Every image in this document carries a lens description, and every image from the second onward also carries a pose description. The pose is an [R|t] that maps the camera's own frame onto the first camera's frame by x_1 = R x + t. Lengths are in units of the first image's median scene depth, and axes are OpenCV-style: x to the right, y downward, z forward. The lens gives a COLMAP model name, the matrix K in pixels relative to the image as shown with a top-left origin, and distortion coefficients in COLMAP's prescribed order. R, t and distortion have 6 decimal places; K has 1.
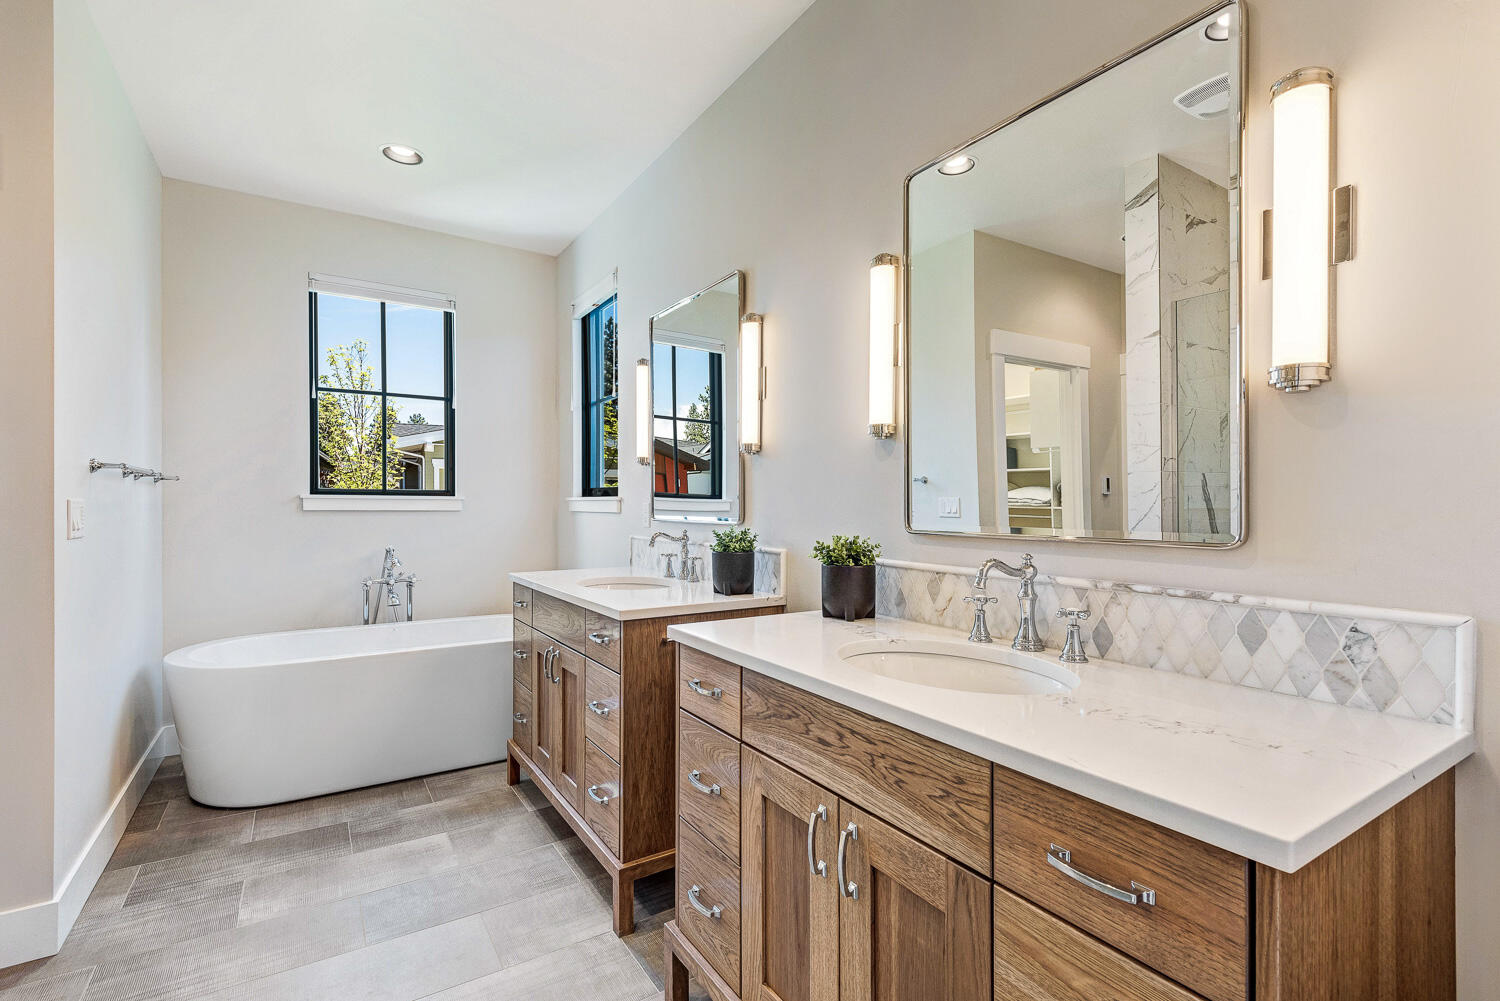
lens RADIAL K [[697.5, 0, 750.0], [0, 697.5, 500.5], [0, 0, 1]] dist [0.001486, -0.000045]
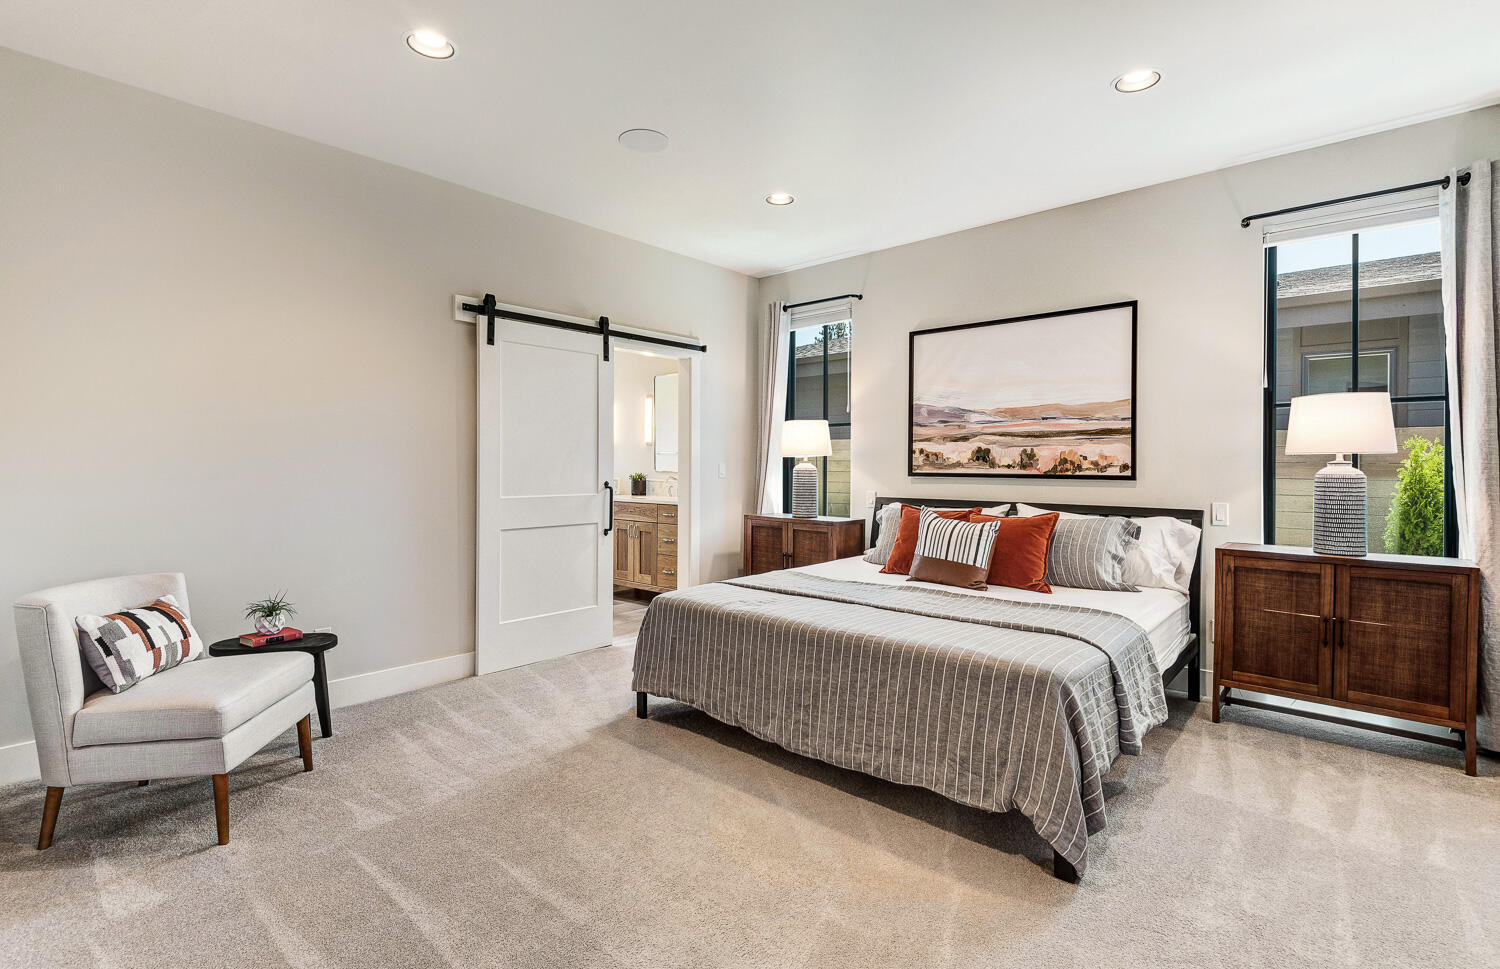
lens RADIAL K [[681.6, 0, 749.3], [0, 681.6, 467.3], [0, 0, 1]] dist [0.000110, -0.000002]
pose [[0.964881, 0.004375, 0.262649, -0.033179], [-0.006902, 0.999938, 0.008698, -0.001548], [-0.262595, -0.010205, 0.964852, -0.362148]]
